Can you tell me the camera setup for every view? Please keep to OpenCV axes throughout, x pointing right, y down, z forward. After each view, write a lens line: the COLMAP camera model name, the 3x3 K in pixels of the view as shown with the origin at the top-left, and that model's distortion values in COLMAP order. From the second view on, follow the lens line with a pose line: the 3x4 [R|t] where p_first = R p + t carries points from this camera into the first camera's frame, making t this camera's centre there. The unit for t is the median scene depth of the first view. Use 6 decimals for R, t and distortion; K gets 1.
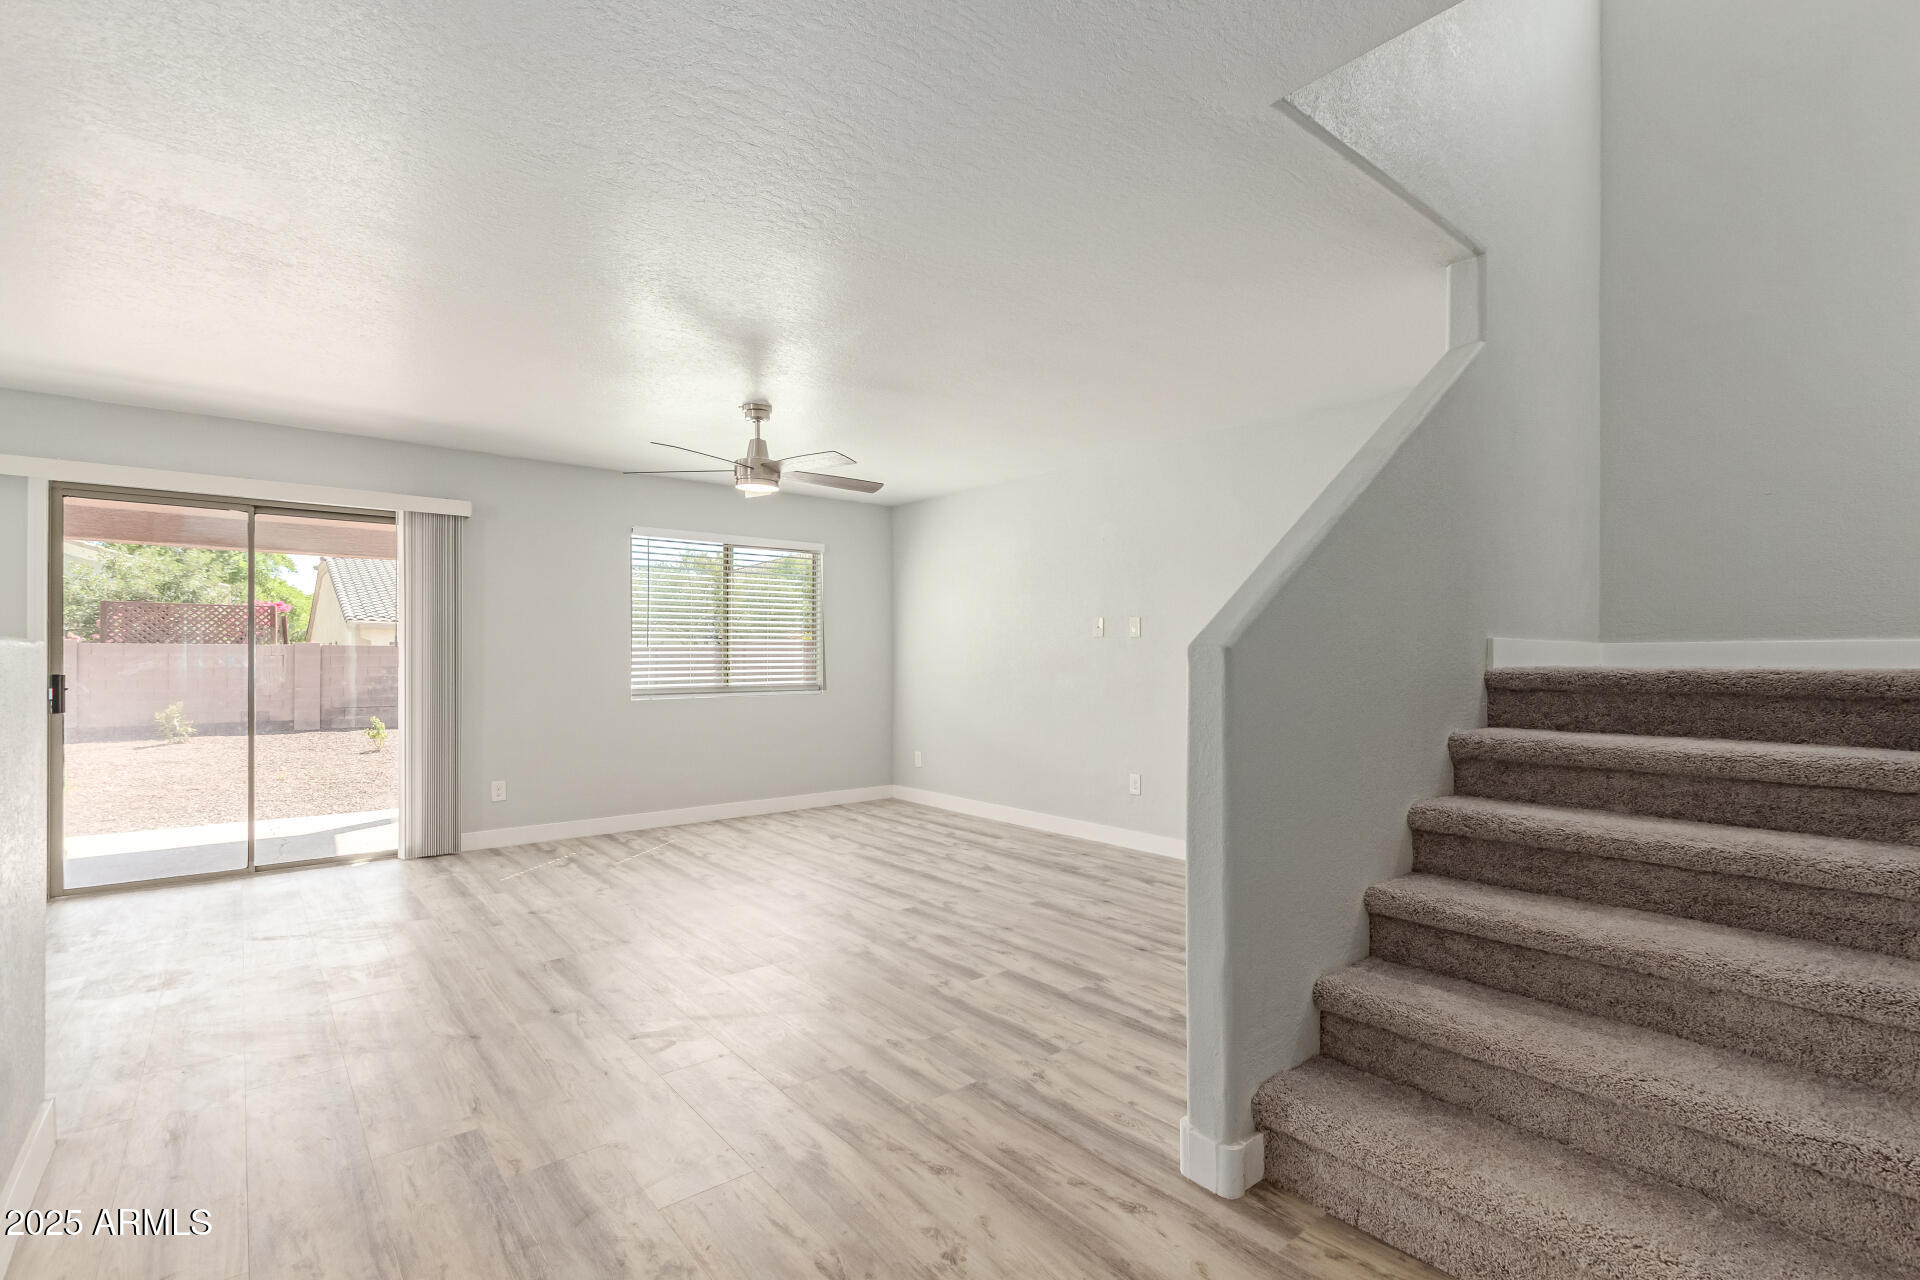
lens RADIAL K [[880.5, 0, 973.0], [0, 880.5, 658.8], [0, 0, 1]] dist [0.011803, -0.006351]
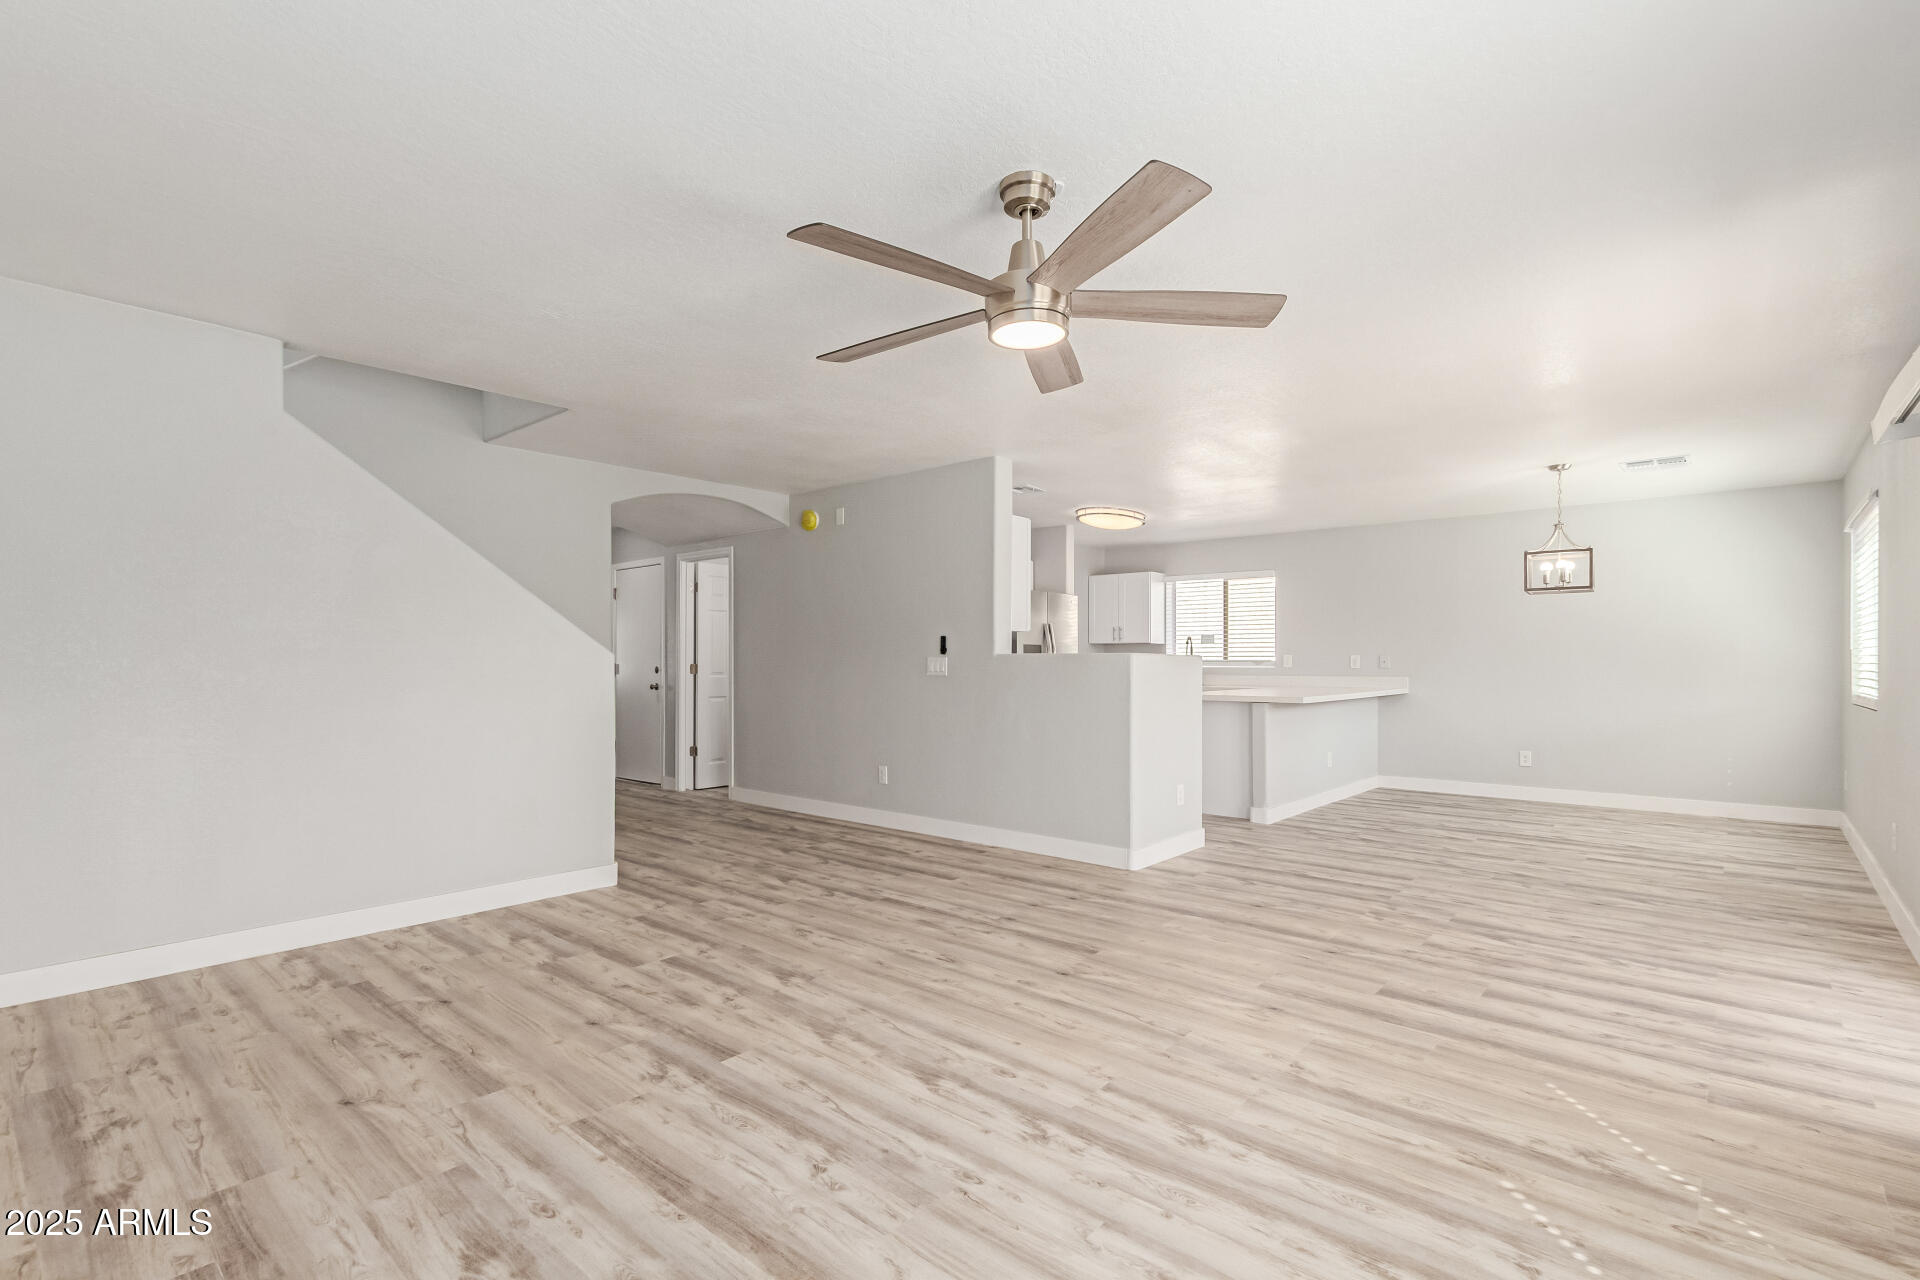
lens RADIAL K [[880.5, 0, 973.0], [0, 880.5, 658.8], [0, 0, 1]] dist [0.011803, -0.006351]
pose [[-0.985904, -0.000161, -0.167312, -0.159369], [0.000838, 0.999982, -0.005899, 0.010418], [0.167310, -0.005956, -0.985886, 1.900331]]
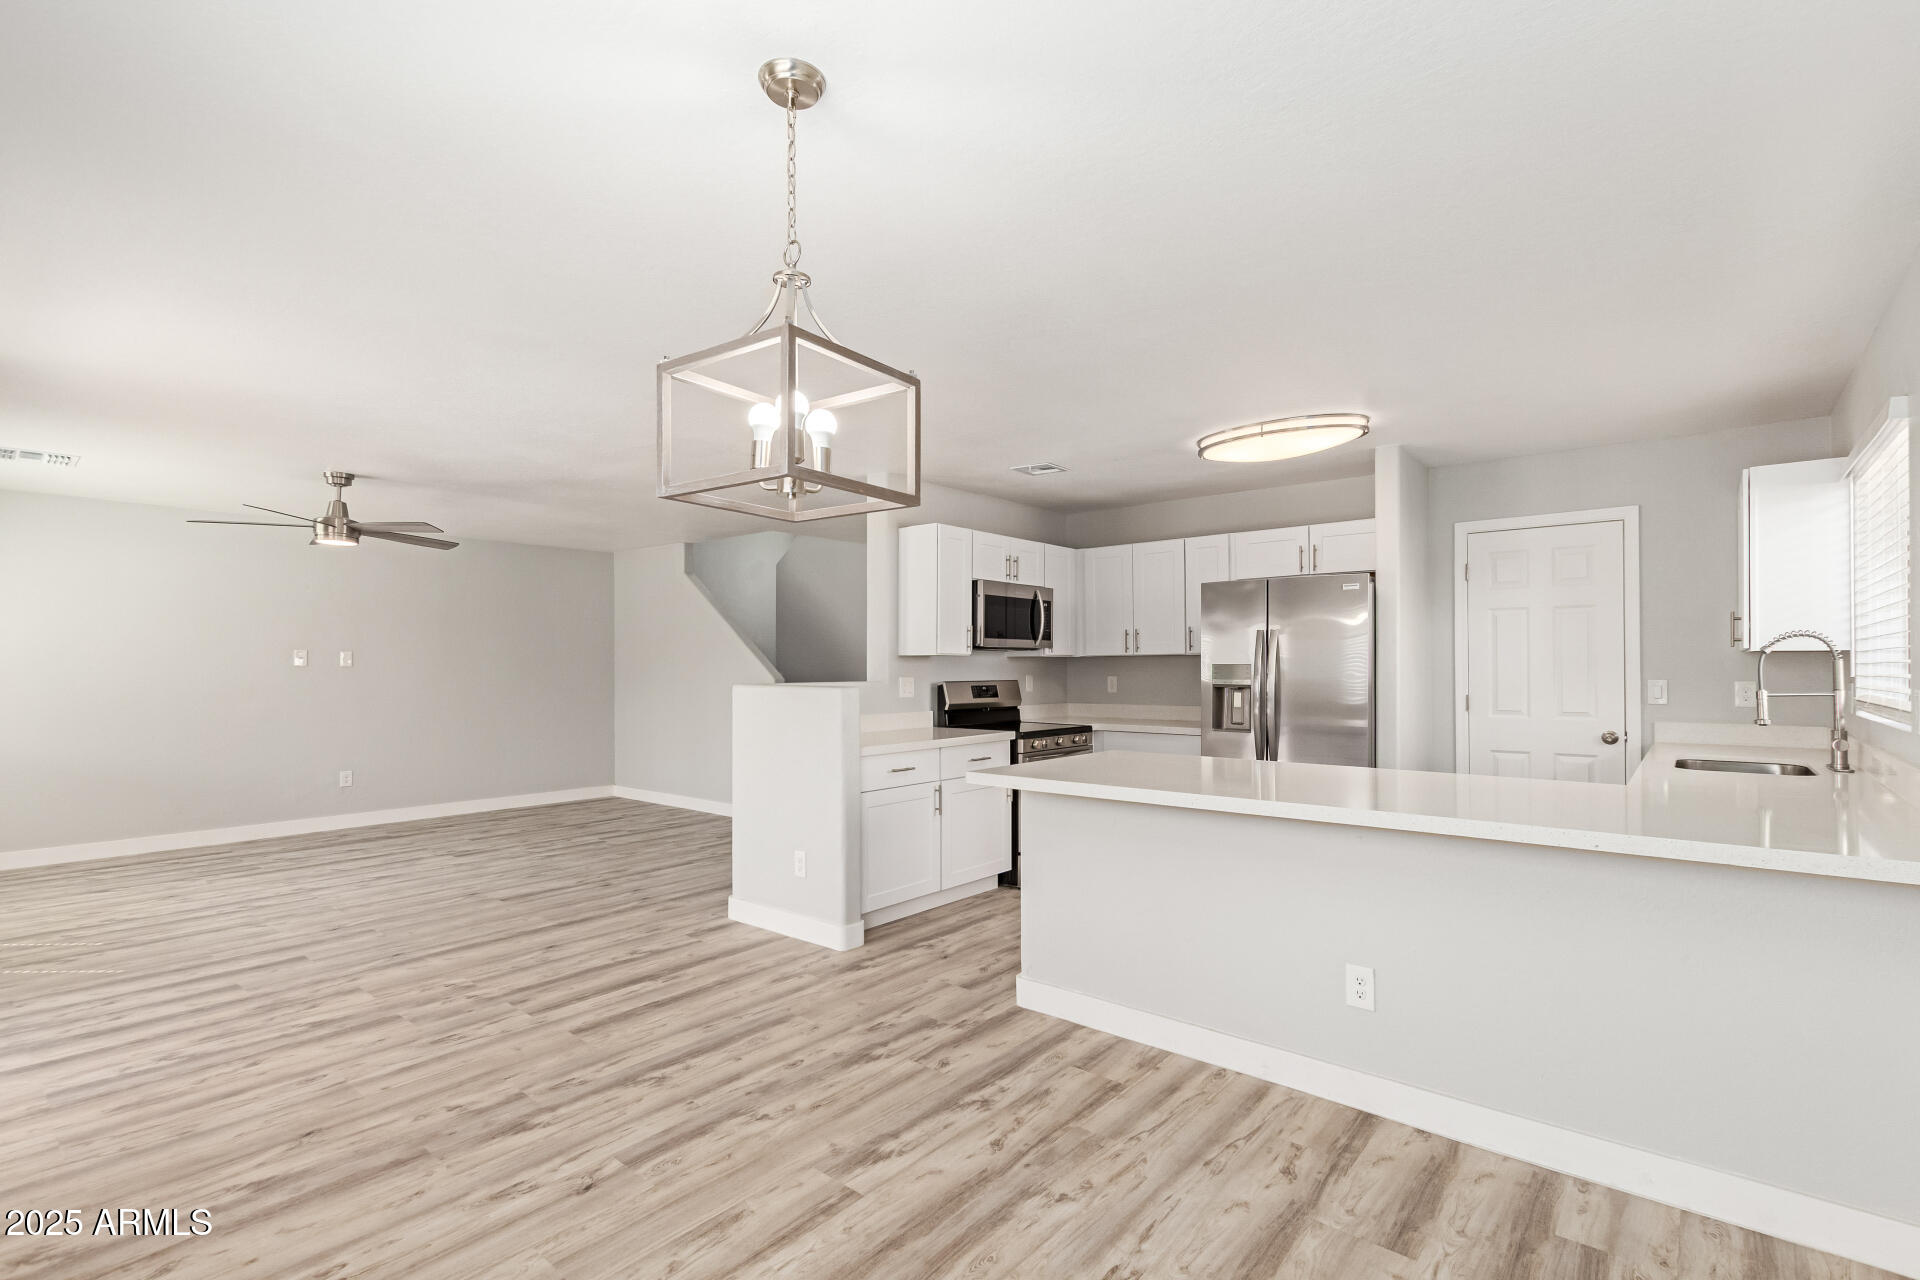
lens RADIAL K [[880.5, 0, 973.0], [0, 880.5, 658.8], [0, 0, 1]] dist [0.011803, -0.006351]
pose [[-0.192520, 0.009277, 0.981249, -1.952479], [0.002871, 0.999956, -0.008890, -0.034199], [-0.981289, 0.001106, -0.192538, 0.505947]]
